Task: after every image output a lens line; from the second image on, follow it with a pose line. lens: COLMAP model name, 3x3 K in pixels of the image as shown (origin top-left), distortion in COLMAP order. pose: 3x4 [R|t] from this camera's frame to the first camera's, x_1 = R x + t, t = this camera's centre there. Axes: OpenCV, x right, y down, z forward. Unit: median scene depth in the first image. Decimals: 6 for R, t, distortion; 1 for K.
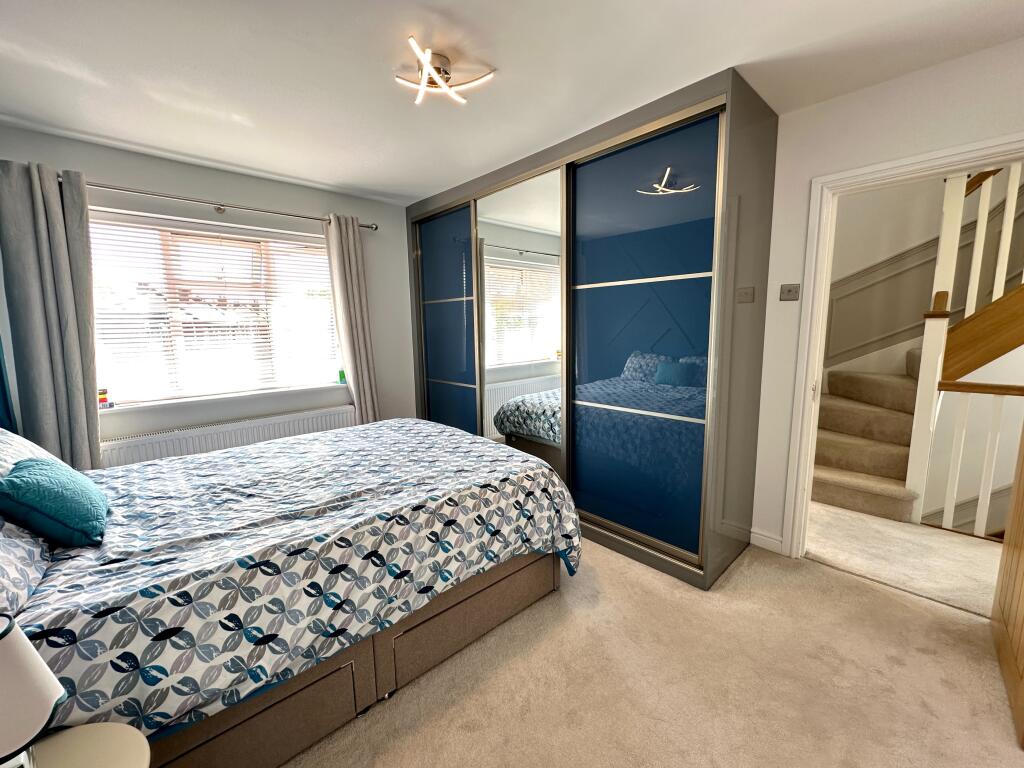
lens RADIAL K [[411.2, 0, 511.4], [0, 411.2, 382.6], [0, 0, 1]] dist [-0.002261, -0.000322]
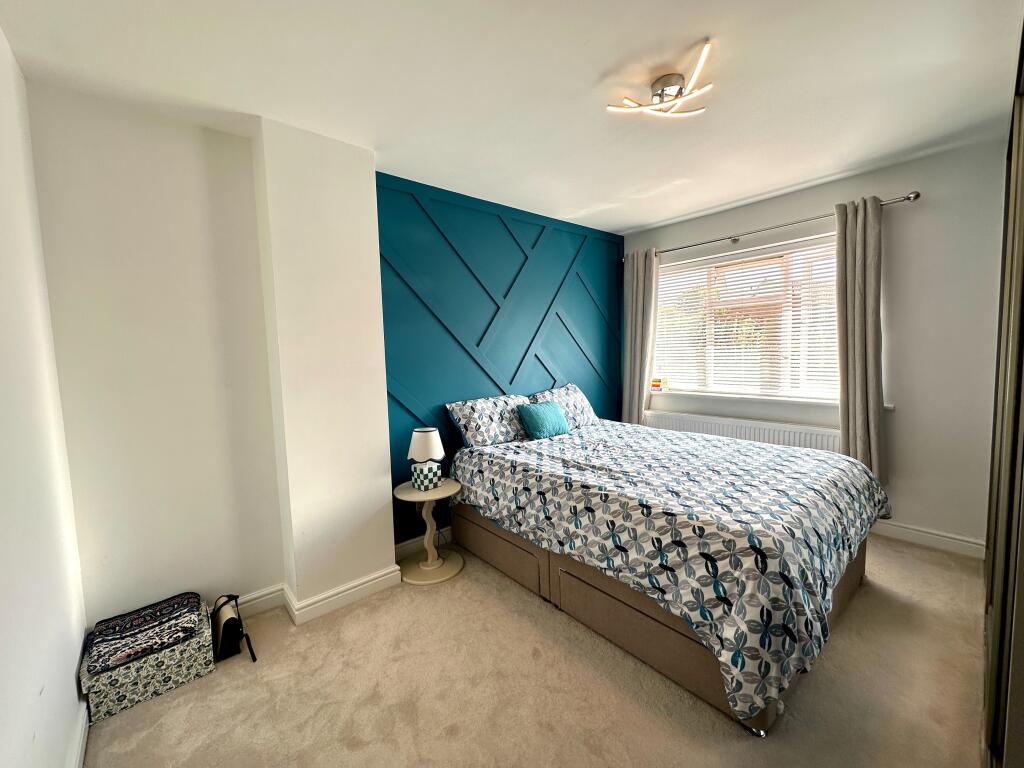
lens RADIAL K [[411.2, 0, 512.0], [0, 411.2, 381.6], [0, 0, 1]] dist [-0.002261, -0.000322]
pose [[-0.038683, 0.091838, -0.995022, 0.854899], [-0.107003, 0.989661, 0.095504, -0.091131], [0.993506, 0.110165, -0.028456, 0.674558]]
